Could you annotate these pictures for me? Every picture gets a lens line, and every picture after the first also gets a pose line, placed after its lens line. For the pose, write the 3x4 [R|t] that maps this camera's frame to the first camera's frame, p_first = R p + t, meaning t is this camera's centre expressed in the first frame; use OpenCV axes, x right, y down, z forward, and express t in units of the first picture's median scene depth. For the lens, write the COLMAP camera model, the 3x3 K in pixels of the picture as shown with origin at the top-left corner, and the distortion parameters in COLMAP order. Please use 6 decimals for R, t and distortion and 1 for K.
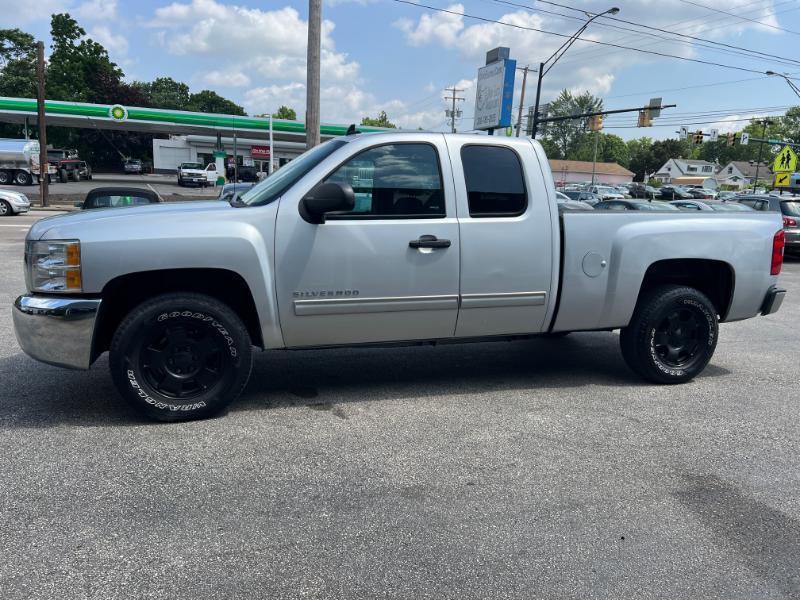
lens RADIAL K [[602.8, 0, 401.9], [0, 602.8, 299.2], [0, 0, 1]] dist [0.049610, -0.059617]
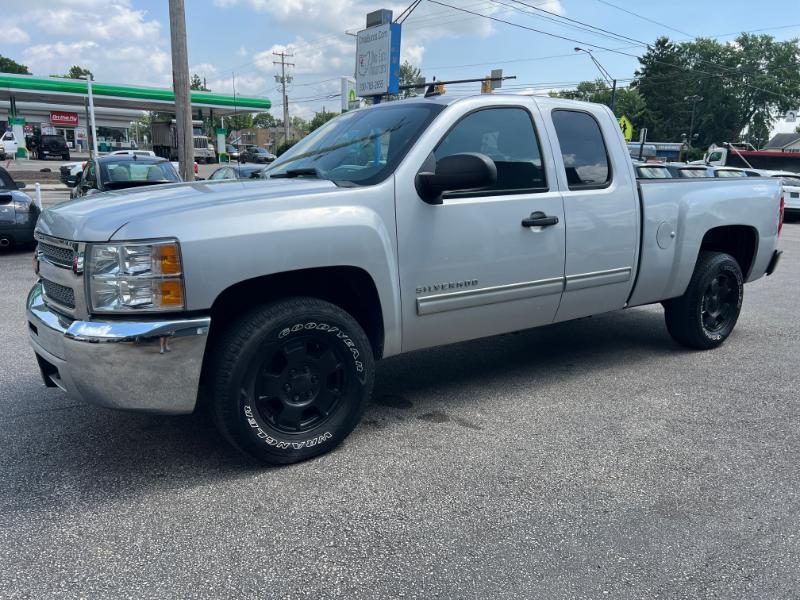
lens RADIAL K [[602.8, 0, 401.1], [0, 602.8, 298.4], [0, 0, 1]] dist [0.049610, -0.059617]
pose [[0.959437, -0.075795, 0.271543, -0.054537], [0.063005, 0.996467, 0.055526, -0.005642], [-0.274792, -0.036165, 0.960823, 0.026411]]
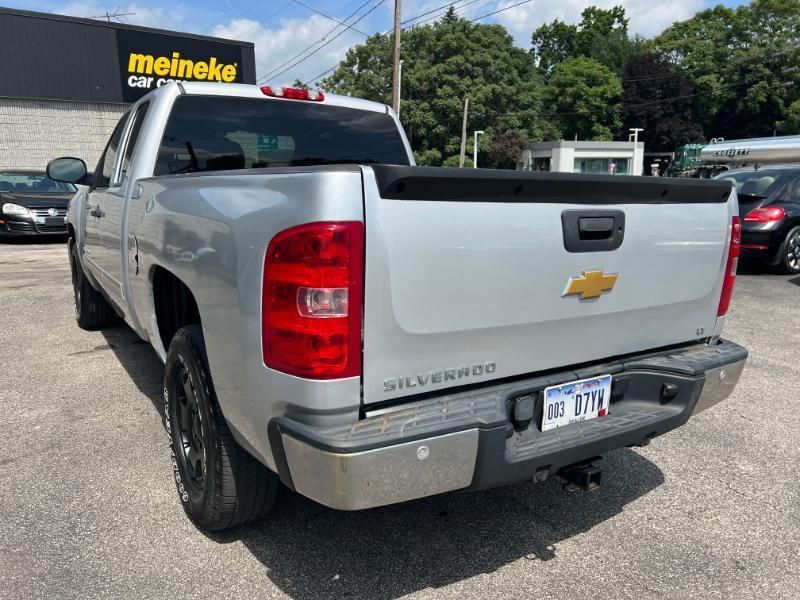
lens RADIAL K [[602.8, 0, 396.7], [0, 602.8, 302.8], [0, 0, 1]] dist [0.049610, -0.059617]
pose [[0.244687, 0.162993, -0.955804, 0.156166], [-0.158750, 0.979202, 0.126343, -0.020659], [0.956518, 0.120819, 0.265473, 0.166288]]
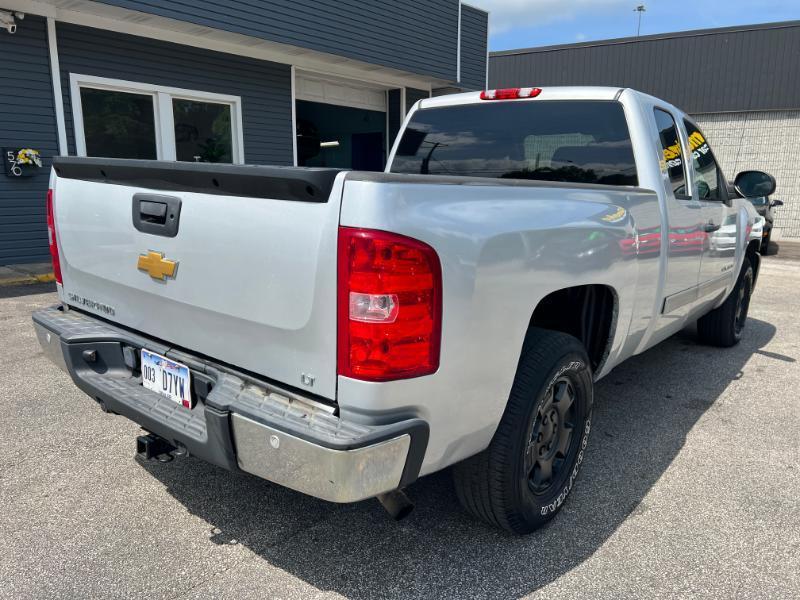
lens RADIAL K [[602.8, 0, 396.8], [0, 602.8, 303.2], [0, 0, 1]] dist [0.049610, -0.059617]
pose [[-0.840334, 0.054393, -0.539333, 0.113964], [-0.141581, 0.938393, 0.315236, -0.038982], [0.523253, 0.341262, -0.780862, 0.271032]]
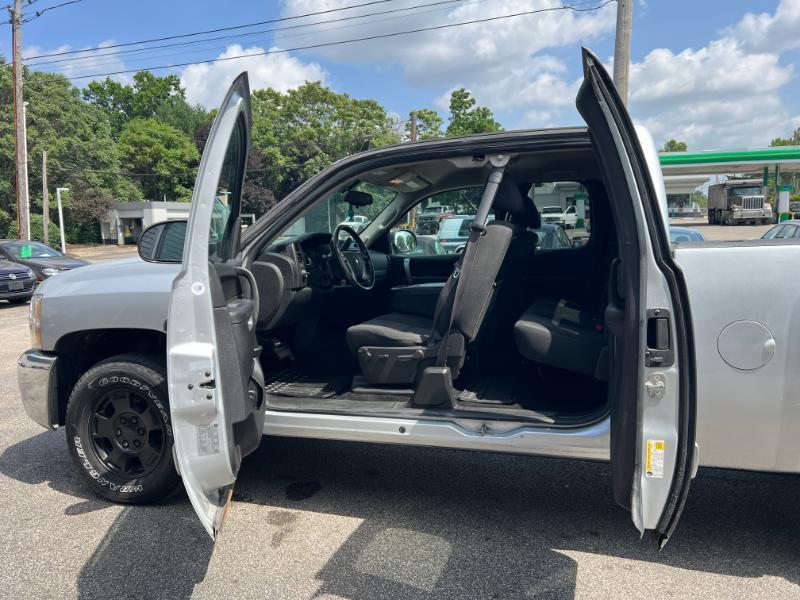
lens RADIAL K [[602.8, 0, 397.5], [0, 602.8, 296.7], [0, 0, 1]] dist [0.049610, -0.059617]
pose [[0.813172, 0.010949, -0.581920, 0.056530], [-0.053253, 0.997029, -0.055657, -0.008096], [0.579582, 0.076248, 0.811339, 0.061877]]
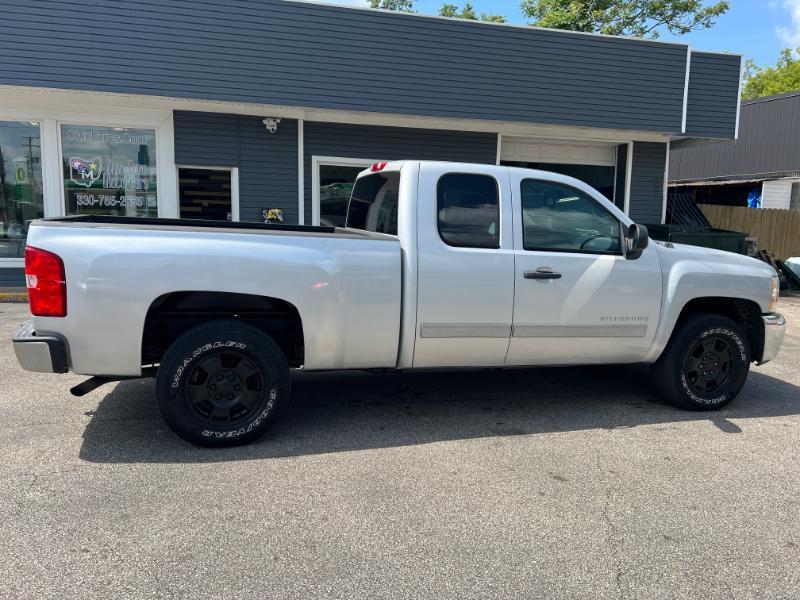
lens RADIAL K [[602.8, 0, 399.0], [0, 602.8, 303.1], [0, 0, 1]] dist [0.049610, -0.059617]
pose [[-0.997499, -0.067976, 0.019364, 0.016235], [-0.059216, 0.953312, 0.296124, -0.056648], [-0.038589, 0.294236, -0.954953, 0.339167]]
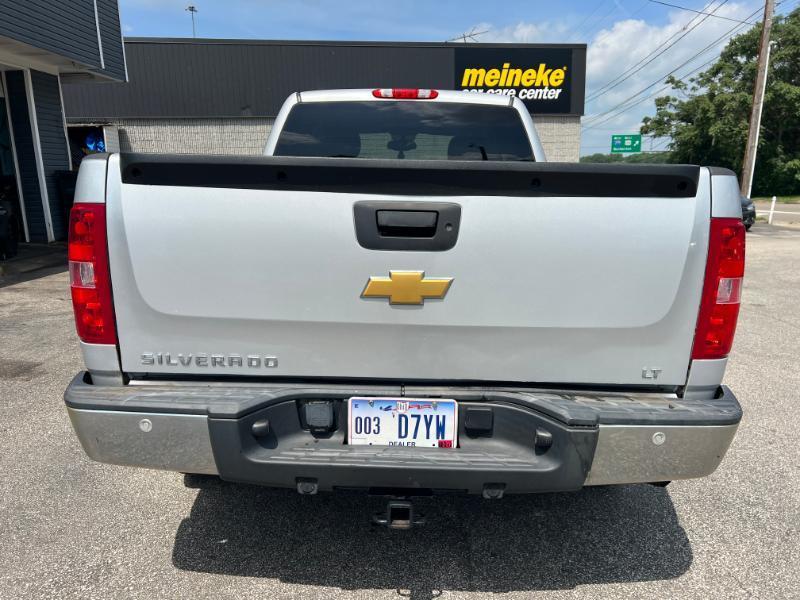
lens RADIAL K [[602.8, 0, 396.9], [0, 602.8, 301.8], [0, 0, 1]] dist [0.049610, -0.059617]
pose [[-0.325055, 0.148926, -0.933895, 0.151589], [-0.168107, 0.962696, 0.212030, -0.028103], [0.930634, 0.225916, -0.287894, 0.218061]]
